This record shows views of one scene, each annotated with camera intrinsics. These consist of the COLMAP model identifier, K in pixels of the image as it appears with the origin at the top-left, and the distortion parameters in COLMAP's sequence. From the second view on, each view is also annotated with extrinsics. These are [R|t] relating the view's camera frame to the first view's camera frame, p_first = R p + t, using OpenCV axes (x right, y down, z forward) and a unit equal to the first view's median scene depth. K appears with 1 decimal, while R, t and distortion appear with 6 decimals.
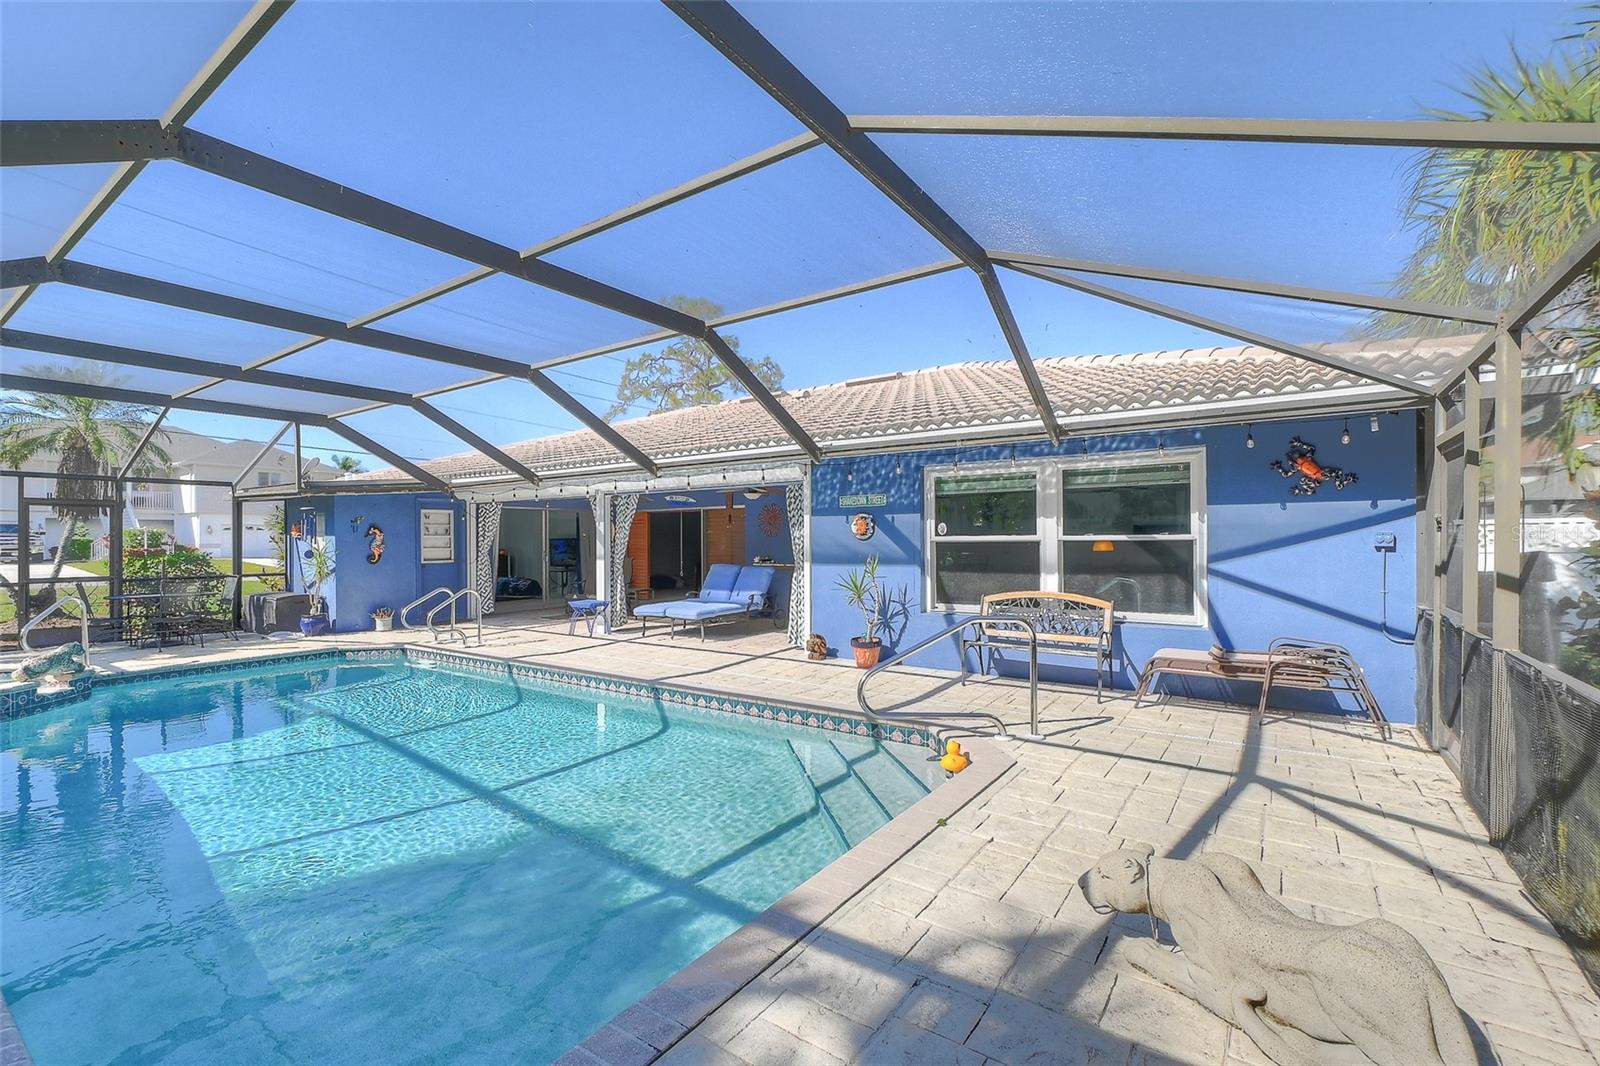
lens RADIAL K [[698.8, 0, 794.0], [0, 698.8, 543.7], [0, 0, 1]] dist [0.002900, -0.002566]
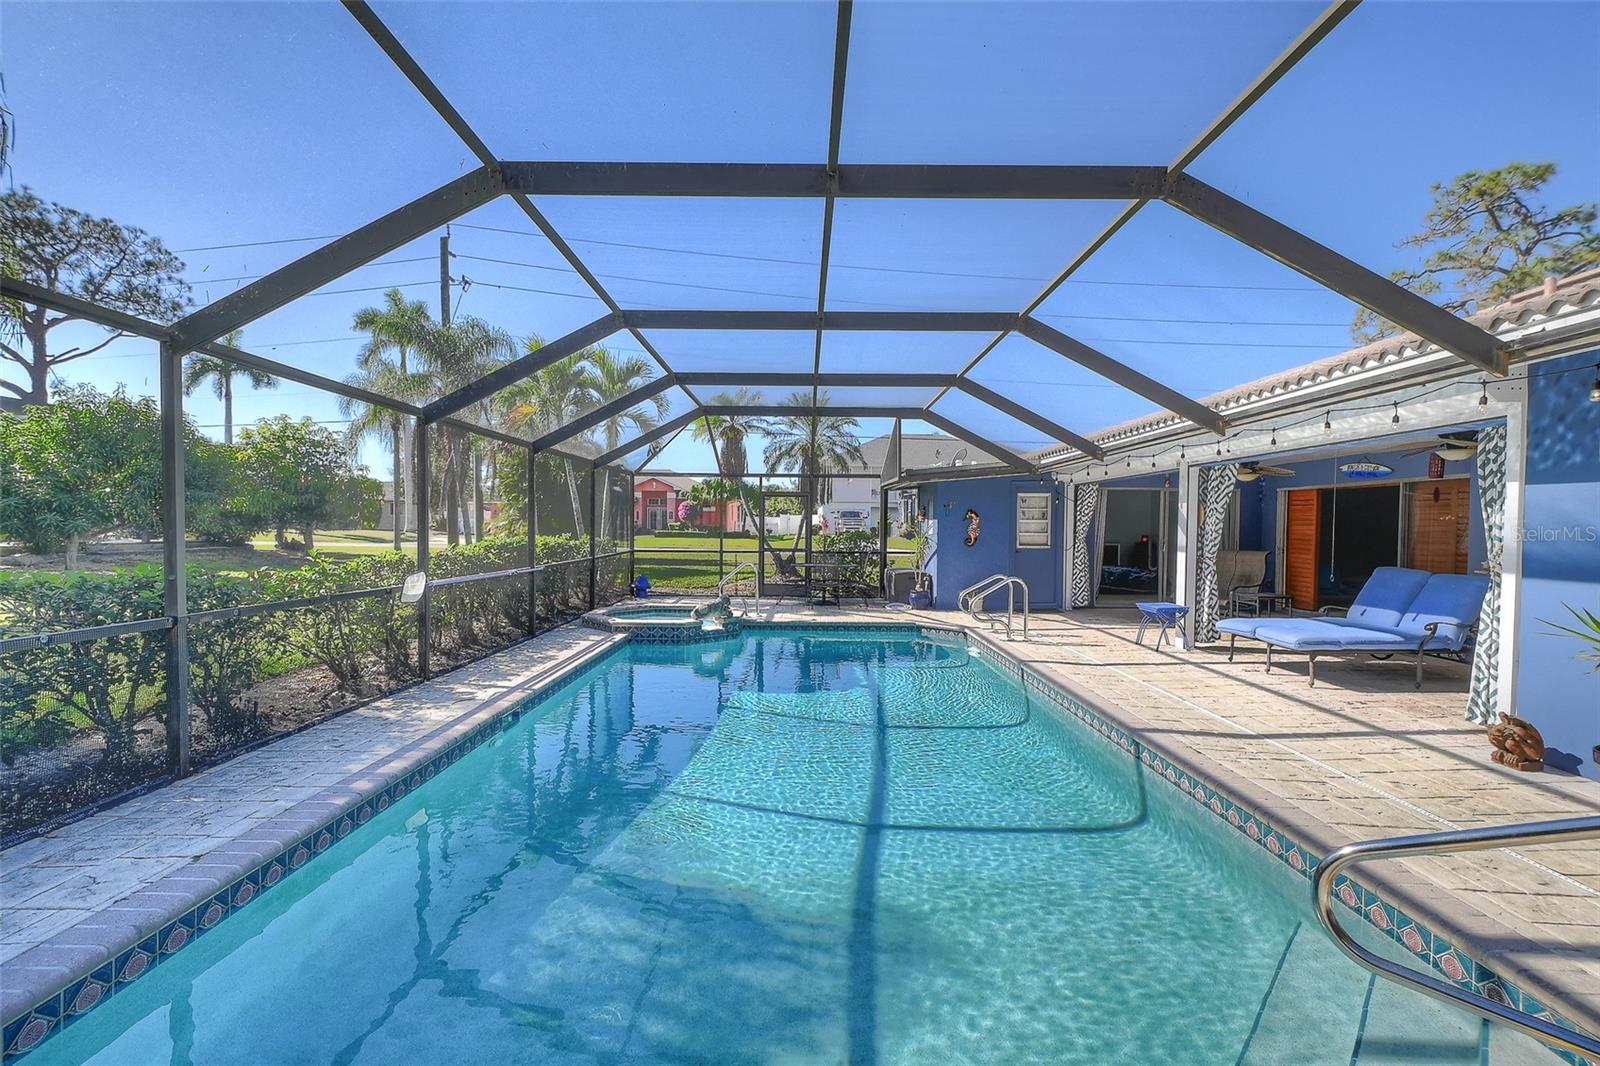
lens RADIAL K [[698.8, 0, 800.4], [0, 698.8, 542.3], [0, 0, 1]] dist [0.002900, -0.002566]
pose [[0.572254, 0.031809, -0.819460, 0.114663], [-0.016928, 0.999493, 0.026976, -0.001418], [0.819902, -0.001565, 0.572502, 0.224844]]
